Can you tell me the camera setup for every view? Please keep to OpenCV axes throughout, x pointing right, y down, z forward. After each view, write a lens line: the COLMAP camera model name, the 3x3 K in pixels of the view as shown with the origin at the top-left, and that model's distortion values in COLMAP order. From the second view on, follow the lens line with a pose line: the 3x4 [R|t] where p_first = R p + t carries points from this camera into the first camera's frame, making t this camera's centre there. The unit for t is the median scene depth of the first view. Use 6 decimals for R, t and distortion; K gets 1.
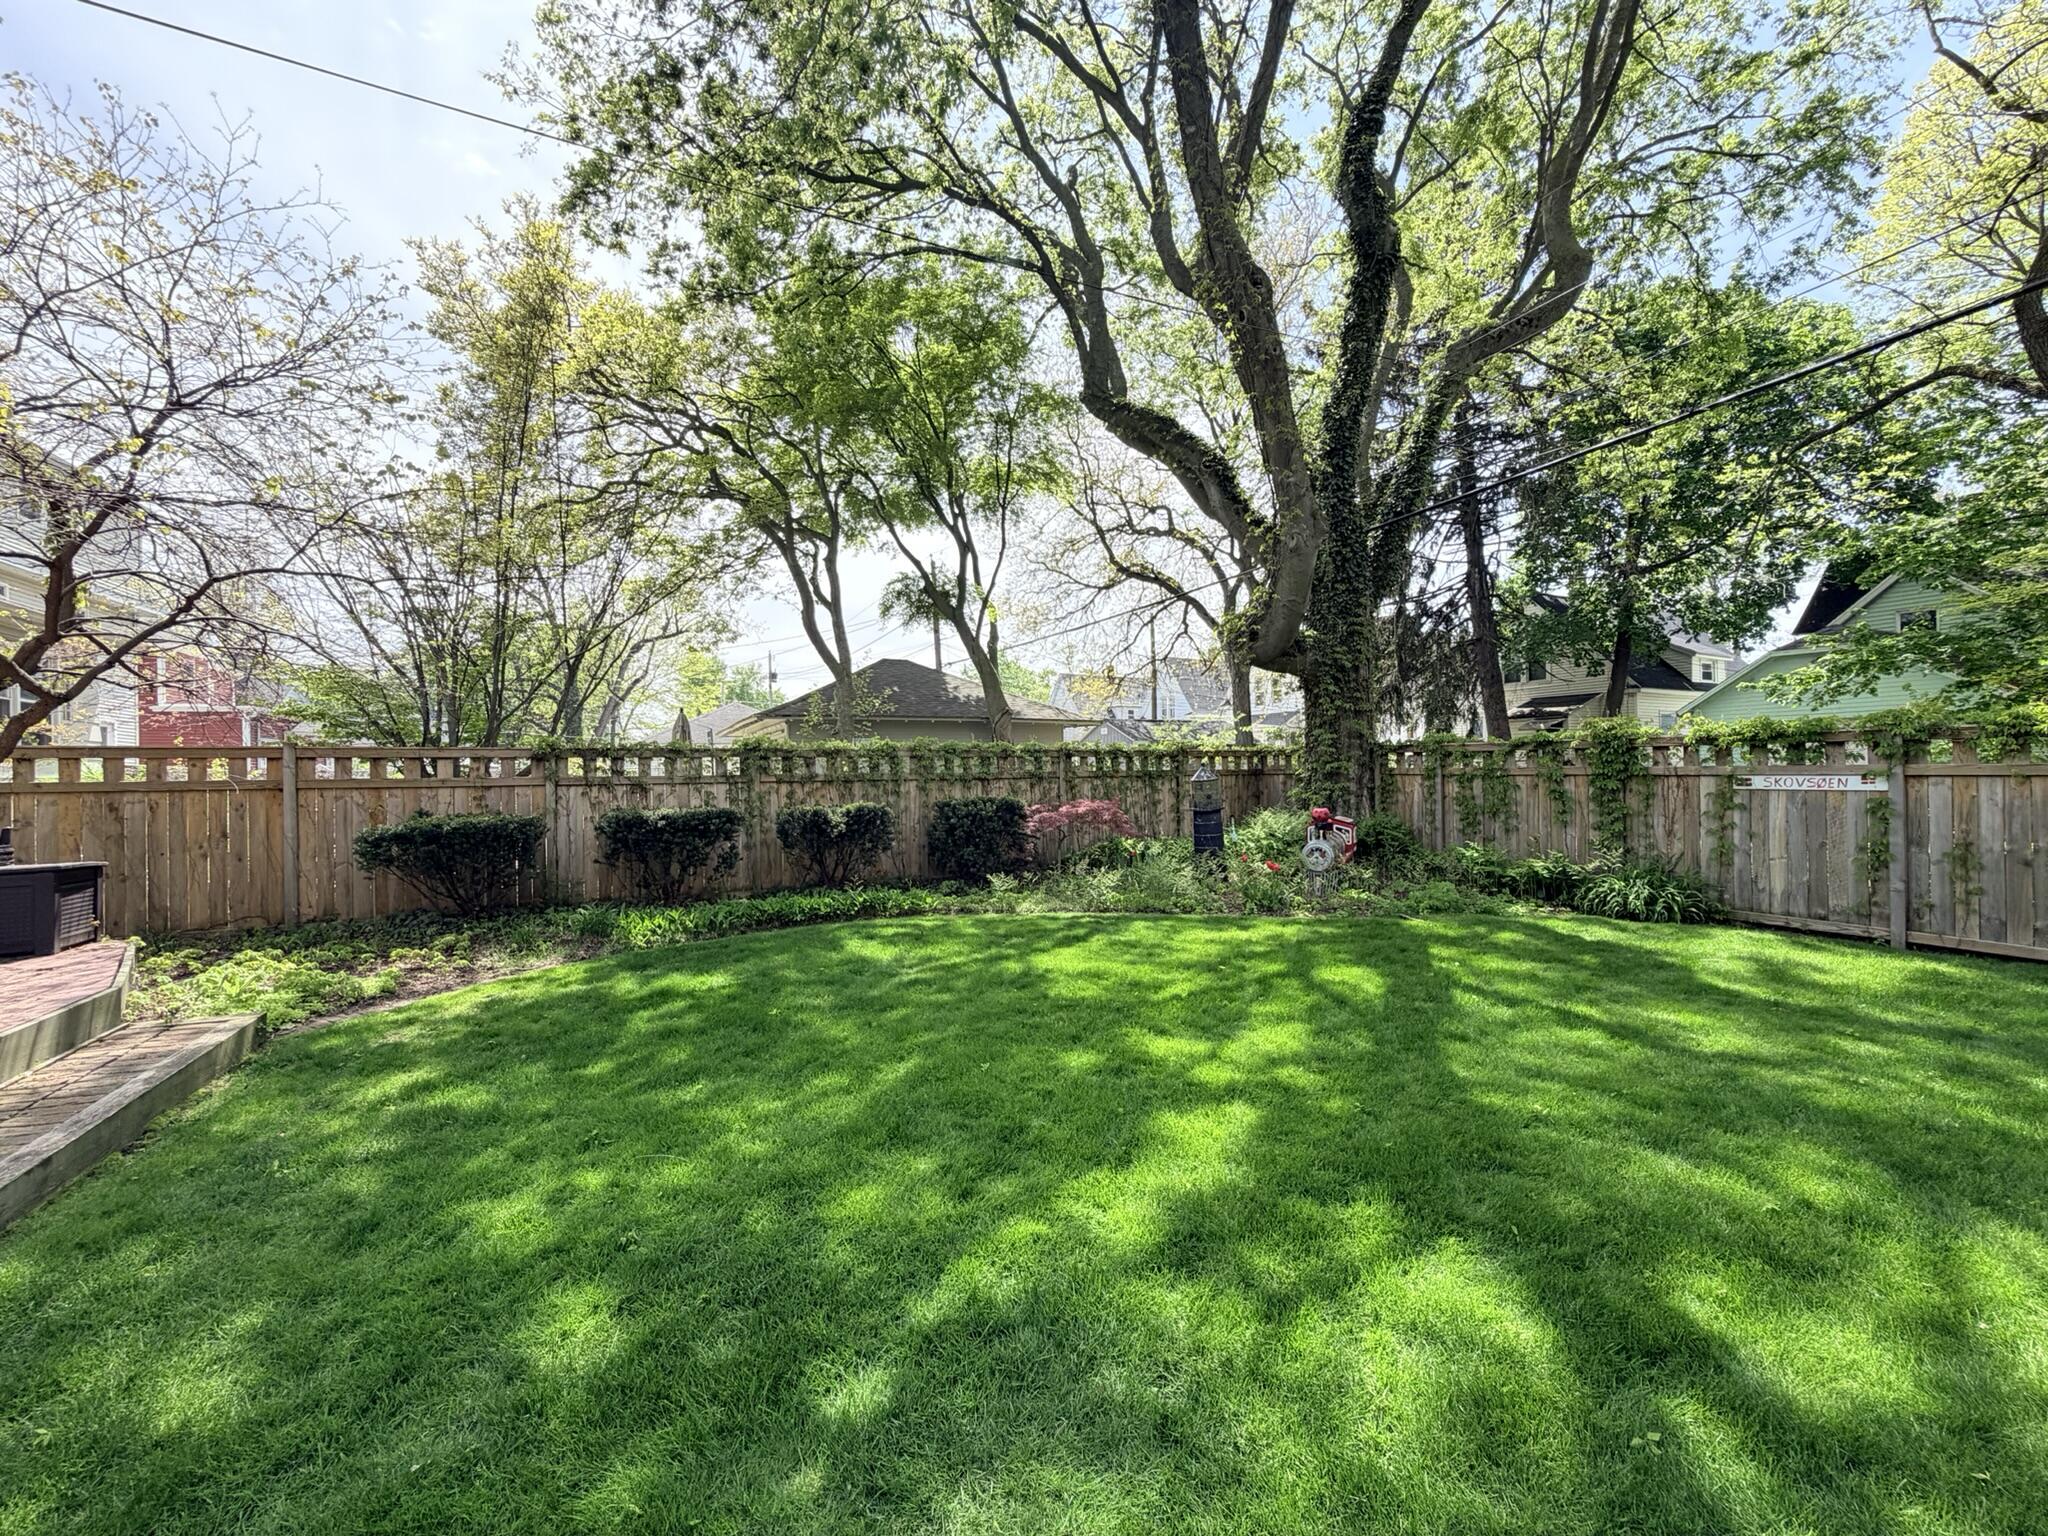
lens RADIAL K [[818.3, 0, 1018.0], [0, 818.3, 765.8], [0, 0, 1]] dist [0.000744, 0.000173]
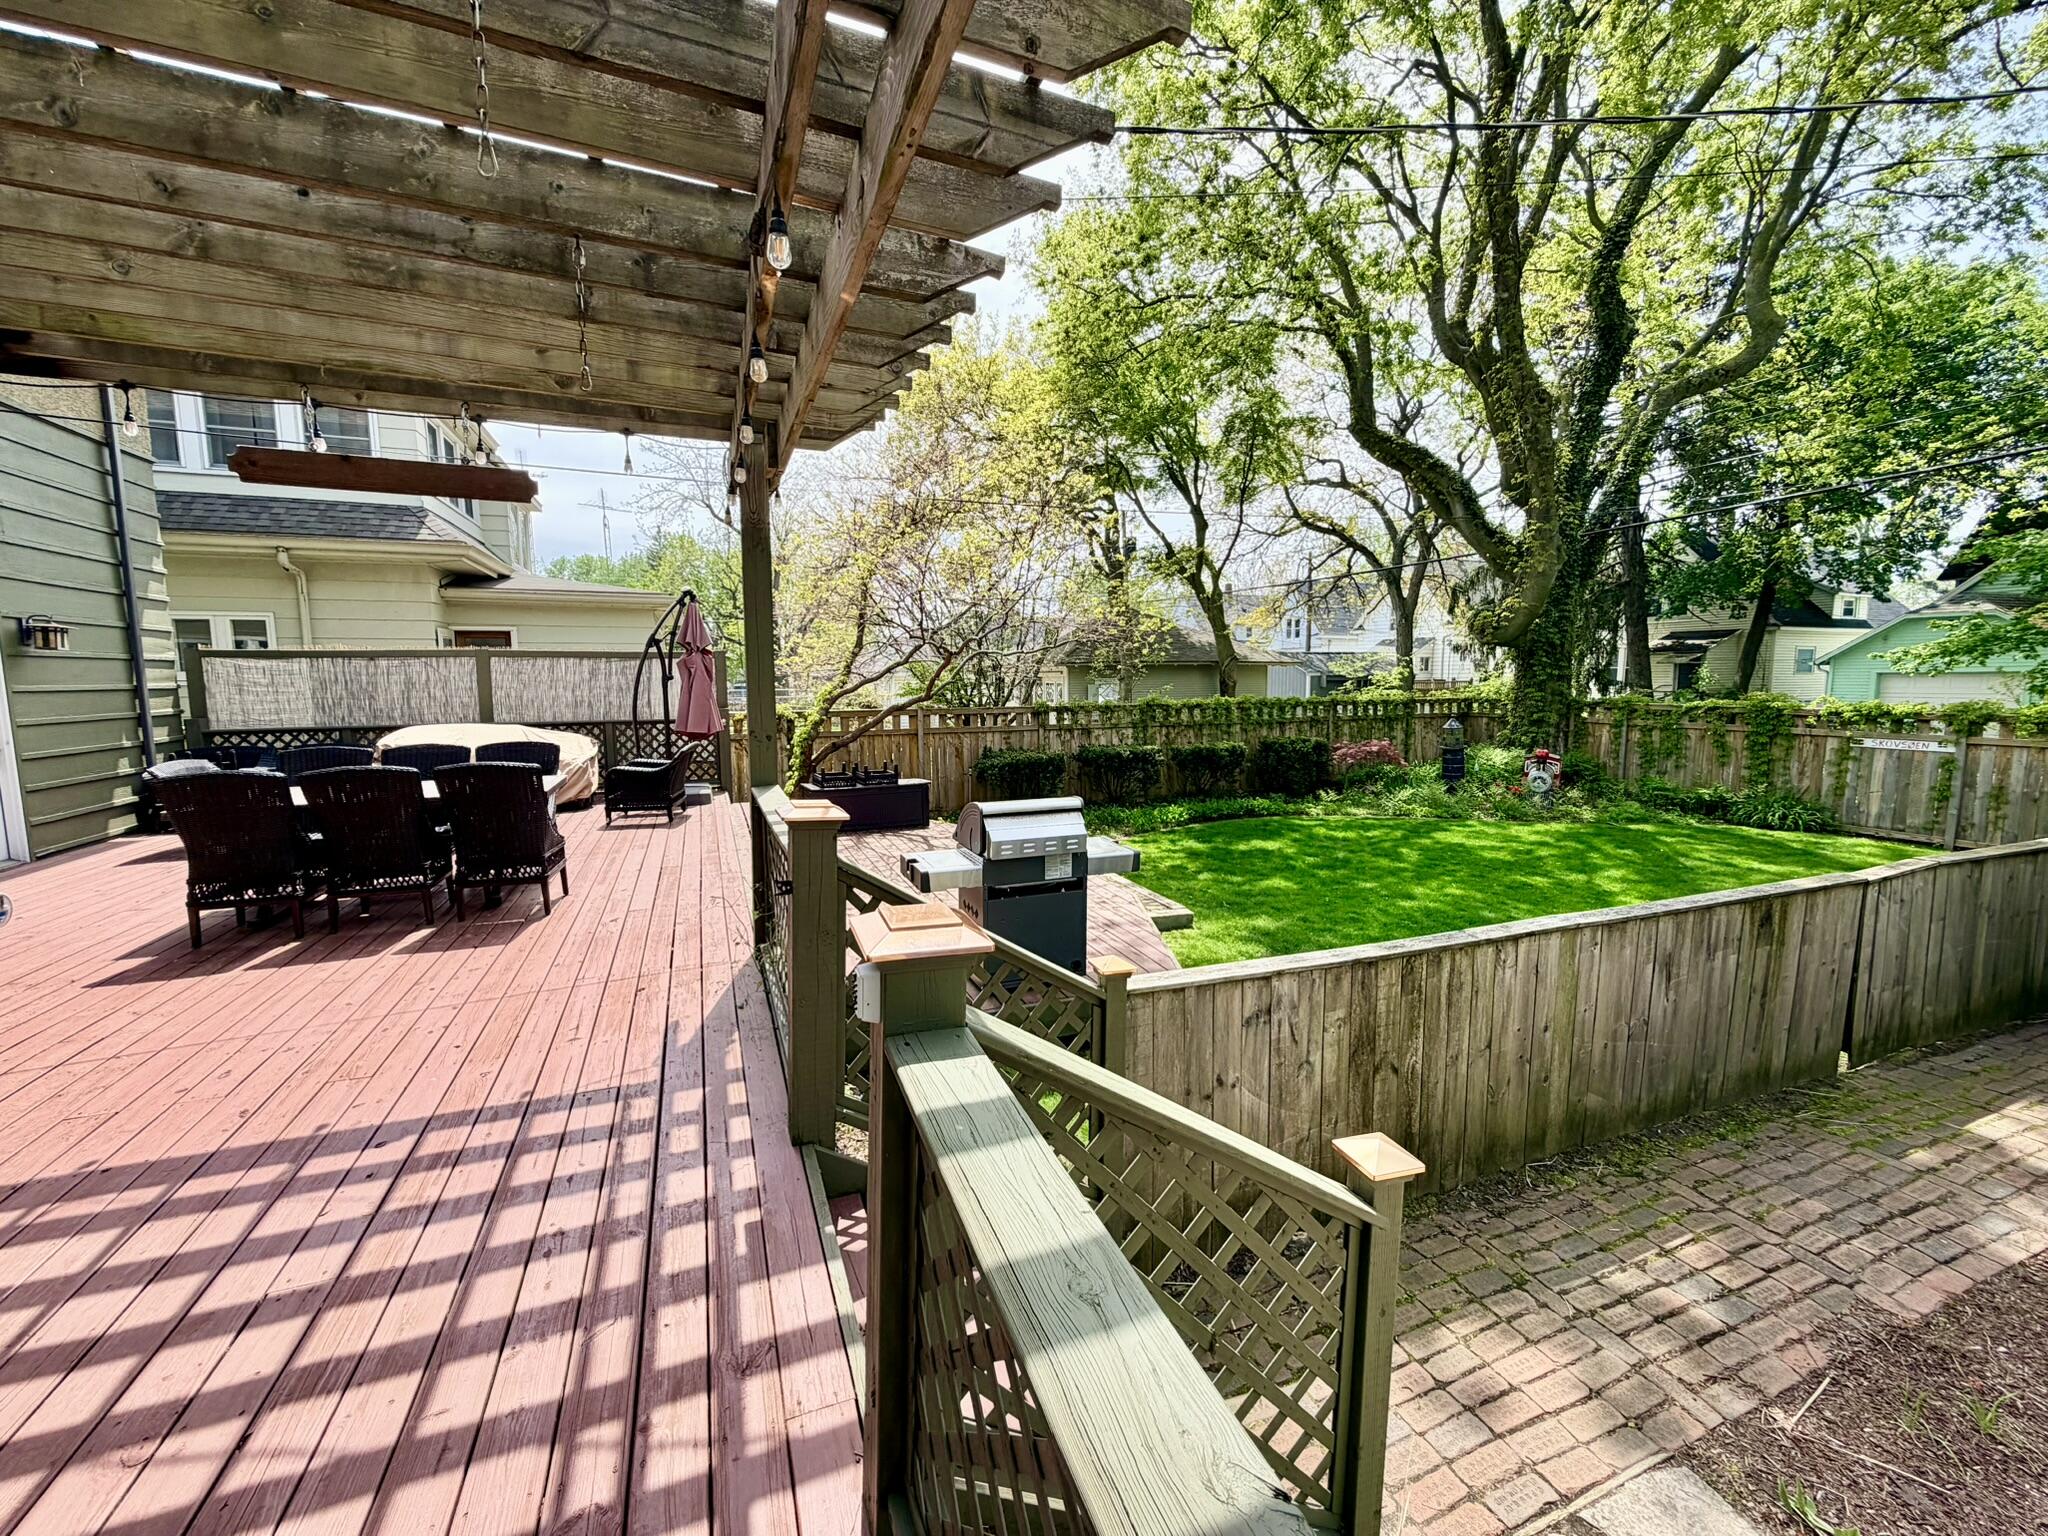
lens RADIAL K [[805.0, 0, 1017.8], [0, 805.0, 758.4], [0, 0, 1]] dist [0.000712, 0.000198]
pose [[0.995540, 0.016045, -0.092968, -0.380278], [-0.005818, 0.993997, 0.109249, -0.075033], [0.094163, -0.108221, 0.989657, -0.454404]]
